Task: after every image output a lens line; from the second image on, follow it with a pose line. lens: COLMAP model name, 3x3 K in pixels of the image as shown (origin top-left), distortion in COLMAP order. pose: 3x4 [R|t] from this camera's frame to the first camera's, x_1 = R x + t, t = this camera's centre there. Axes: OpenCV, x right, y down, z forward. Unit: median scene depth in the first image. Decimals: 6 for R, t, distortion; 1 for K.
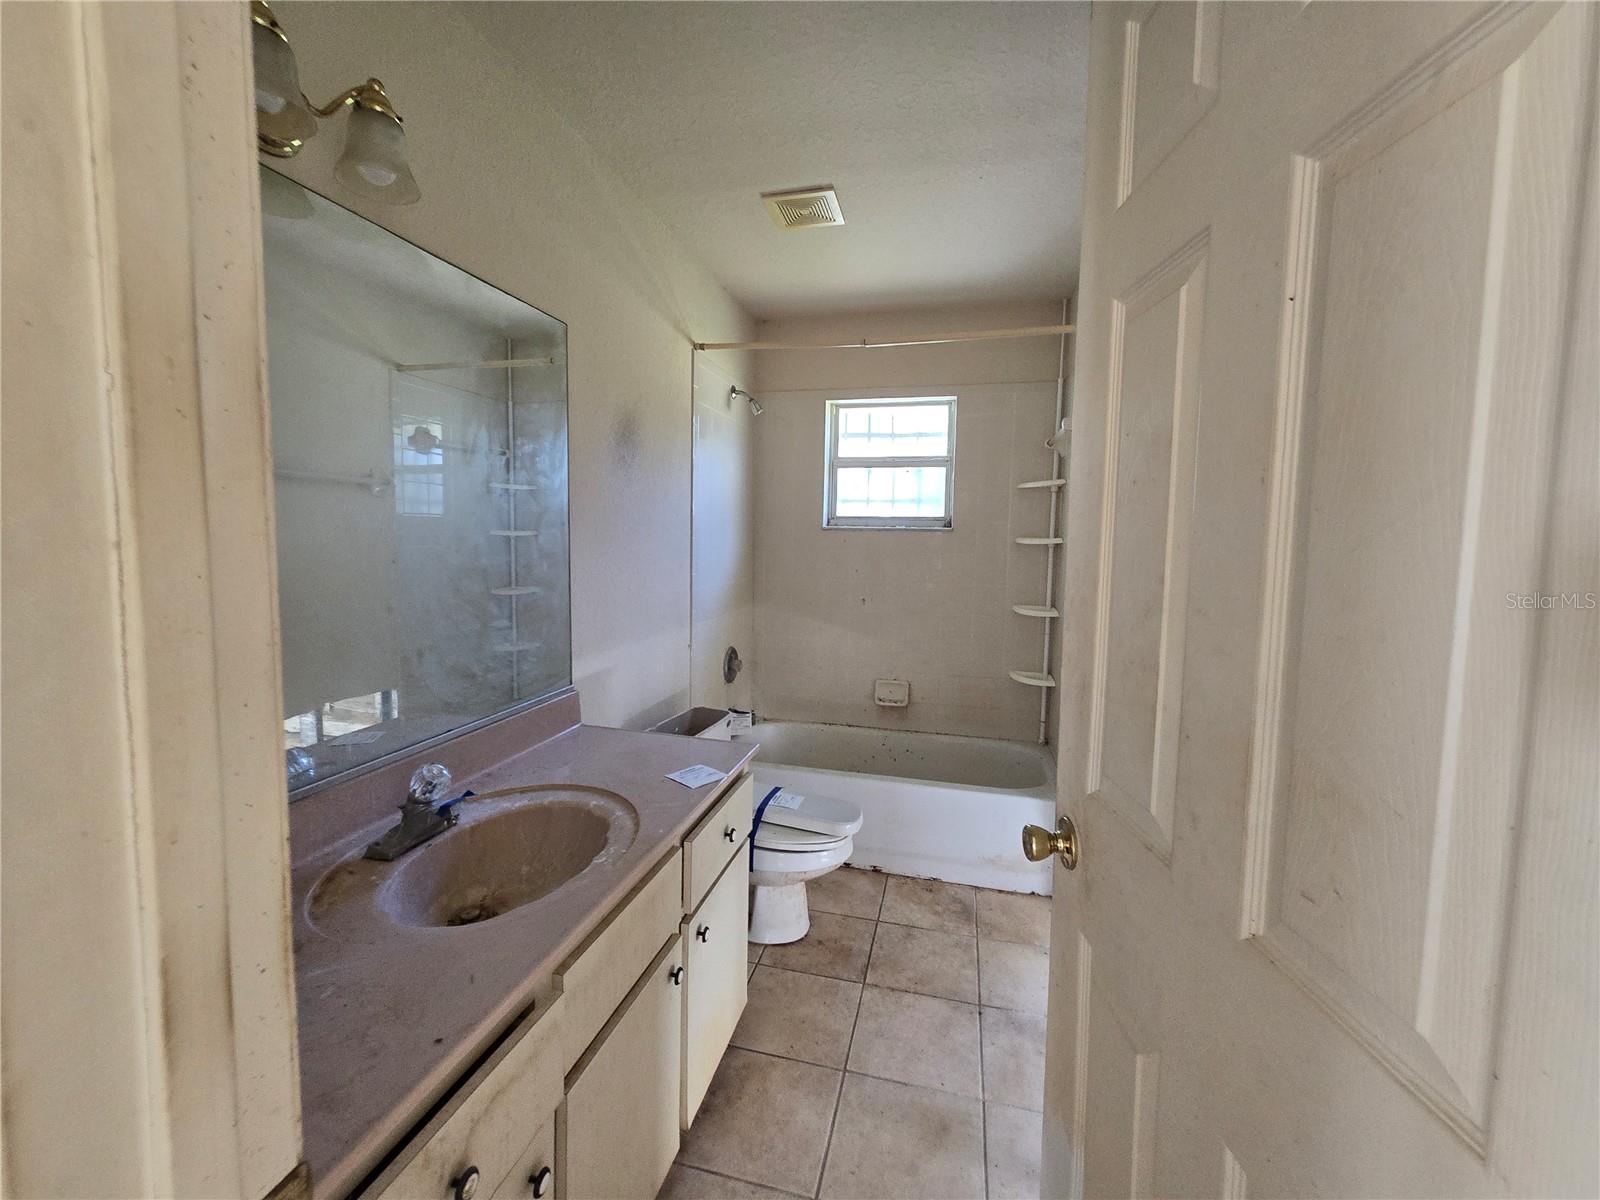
lens RADIAL K [[655.5, 0, 805.7], [0, 655.5, 588.2], [0, 0, 1]] dist [0.003102, 0.000793]
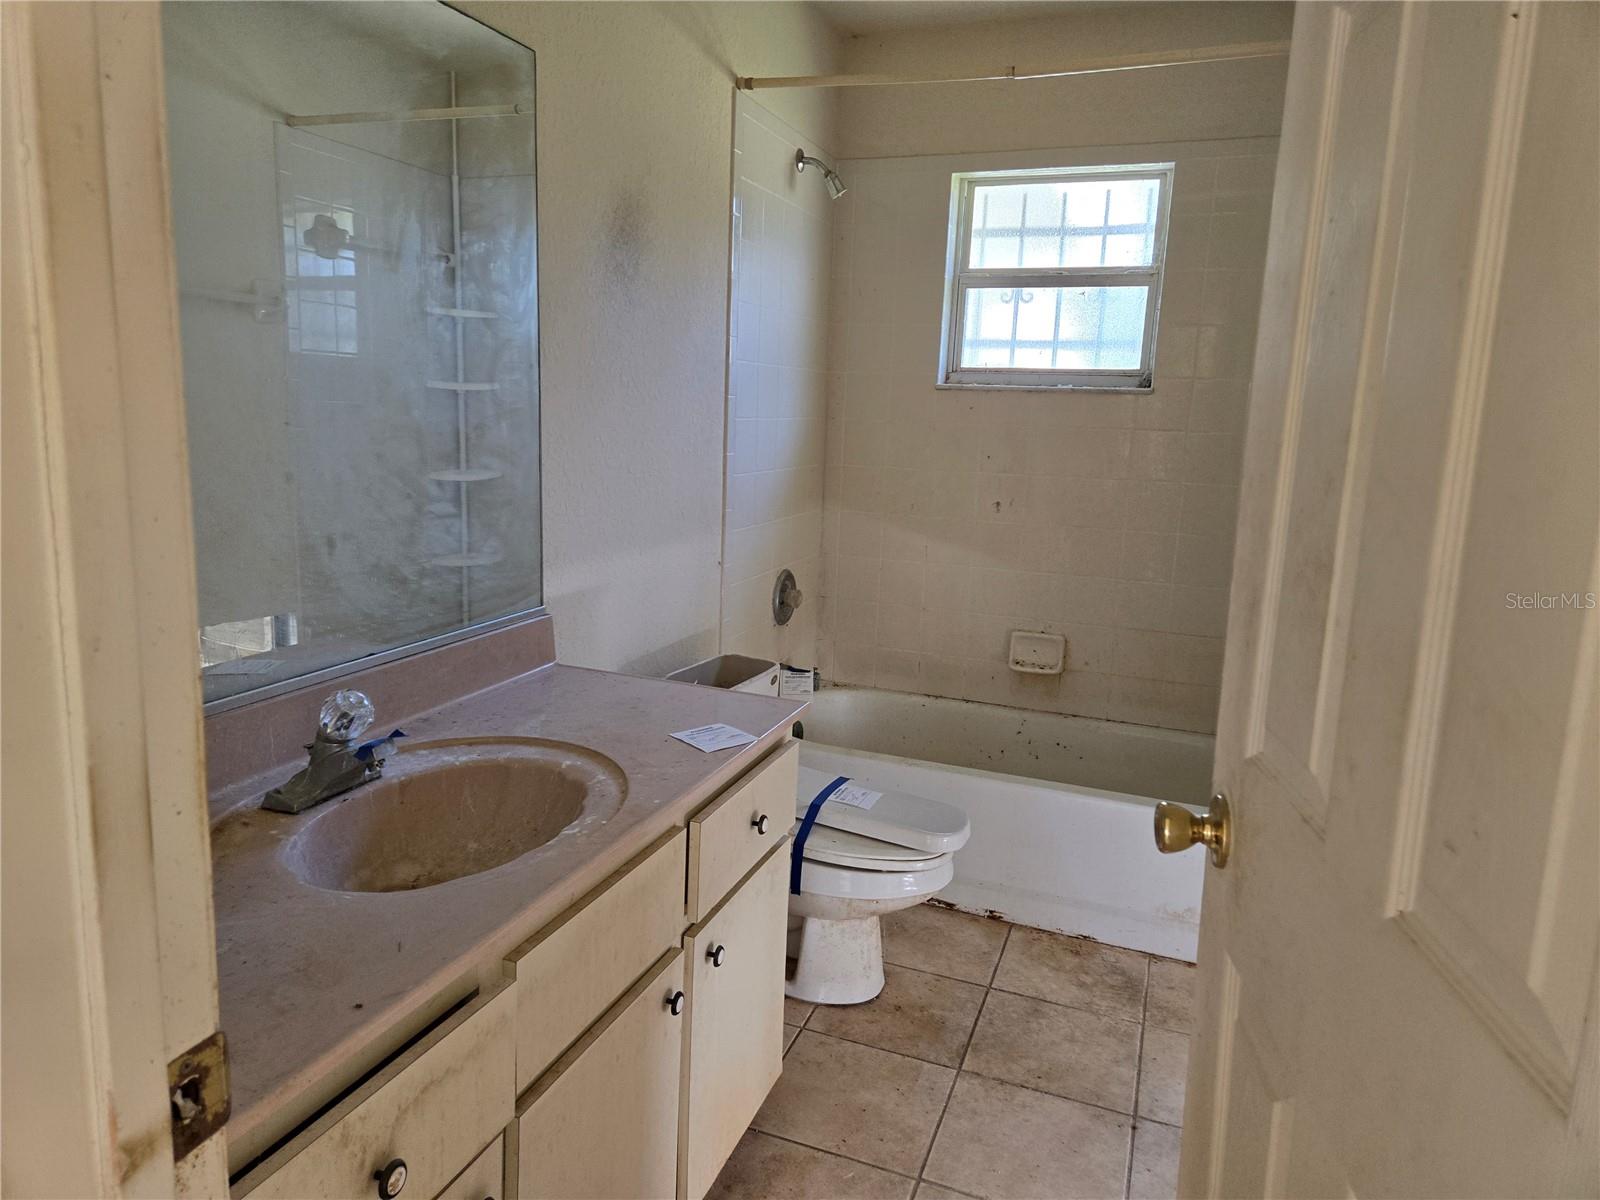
lens RADIAL K [[1060.3, 0, 799.6], [0, 1060.3, 587.2], [0, 0, 1]] dist [0.094419, -0.083686]
pose [[0.992655, 0.039038, -0.114507, 0.046056], [-0.028736, 0.995502, 0.090278, 0.024678], [0.117517, -0.086325, 0.989312, -0.086390]]
